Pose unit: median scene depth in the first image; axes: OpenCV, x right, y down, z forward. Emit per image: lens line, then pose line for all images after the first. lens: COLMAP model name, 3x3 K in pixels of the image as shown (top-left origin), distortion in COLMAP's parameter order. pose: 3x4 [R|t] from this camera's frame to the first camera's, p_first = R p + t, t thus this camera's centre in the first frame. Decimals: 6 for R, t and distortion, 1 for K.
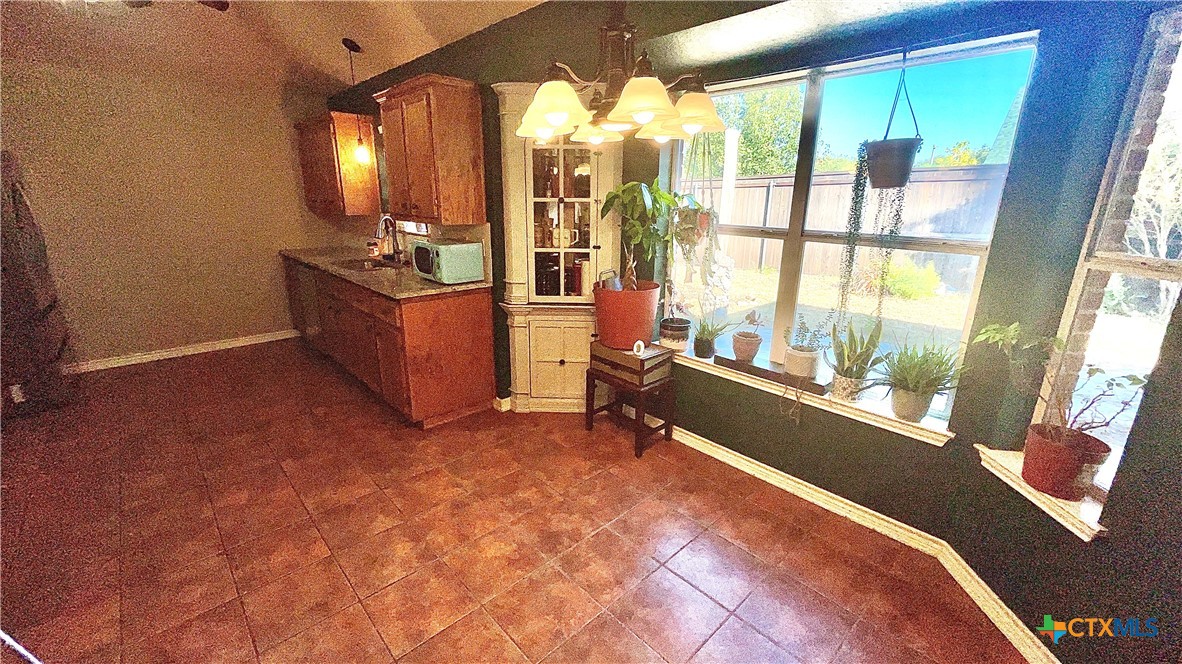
lens RADIAL K [[480.5, 0, 587.4], [0, 480.5, 332.7], [0, 0, 1]] dist [-0.002668, 0.000087]
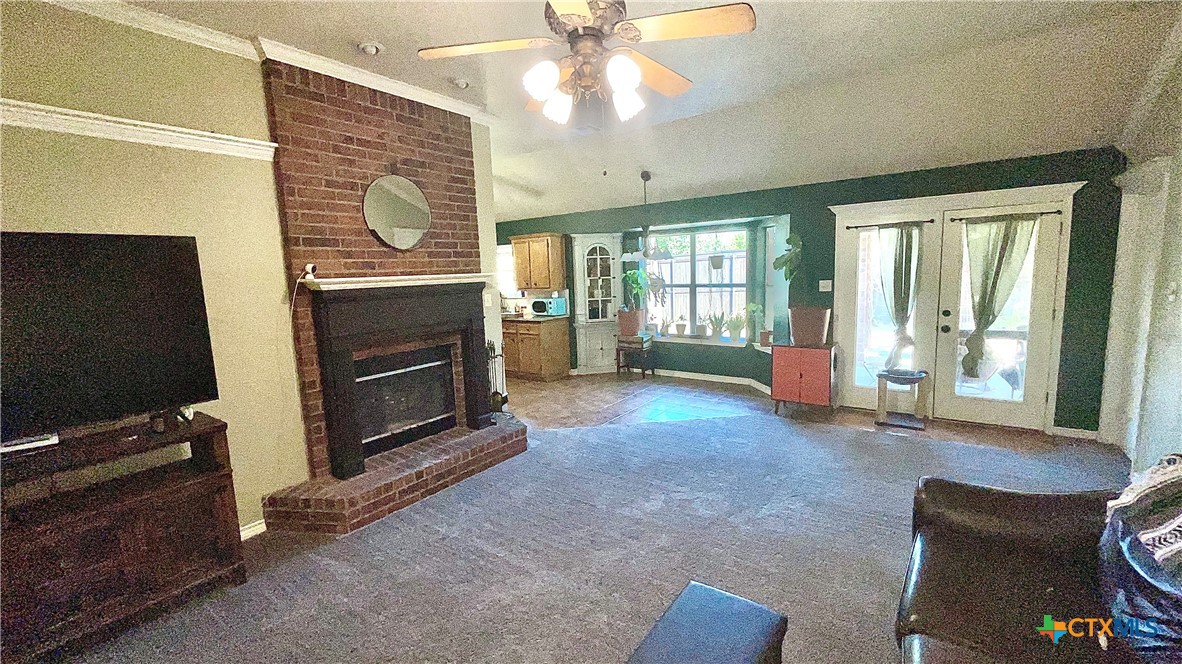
lens RADIAL K [[480.5, 0, 587.5], [0, 480.5, 331.9], [0, 0, 1]] dist [-0.002668, 0.000087]
pose [[0.984147, -0.070901, 0.162564, -0.487911], [0.094556, 0.985234, -0.142736, 0.304704], [-0.150043, 0.155844, 0.976319, -1.208232]]
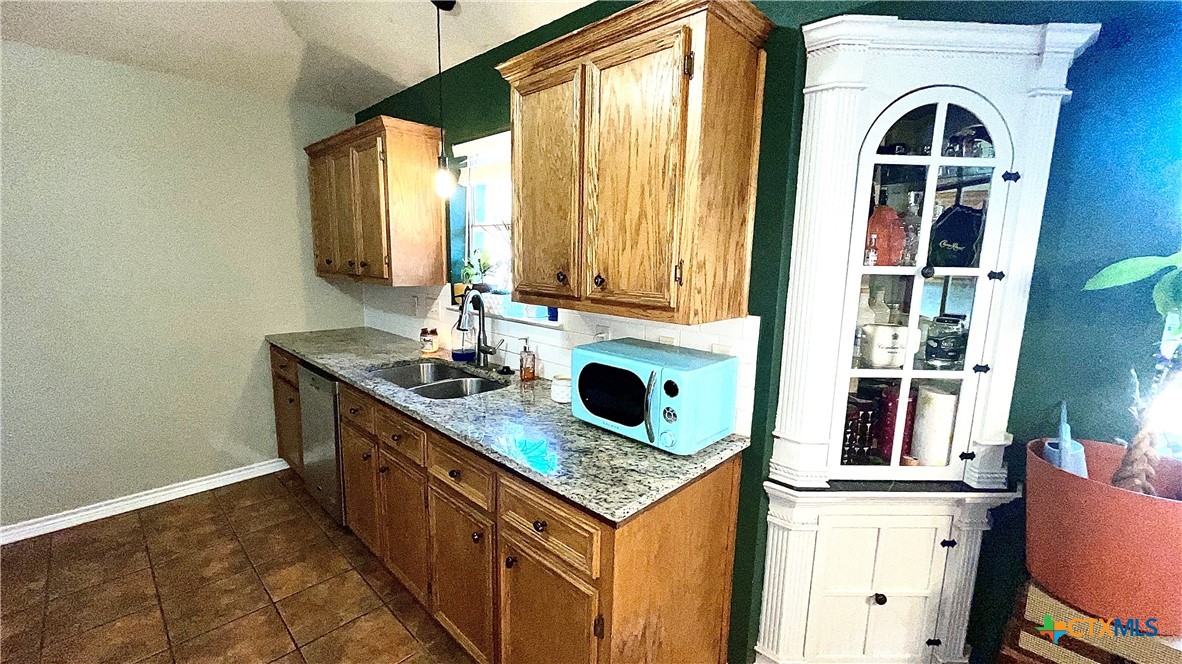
lens RADIAL K [[480.5, 0, 596.4], [0, 480.5, 324.7], [0, 0, 1]] dist [-0.002668, 0.000087]
pose [[0.998090, -0.000629, 0.061771, -0.378598], [0.008456, 0.991926, -0.126533, -0.158328], [-0.061193, 0.126814, 0.990037, 0.529199]]
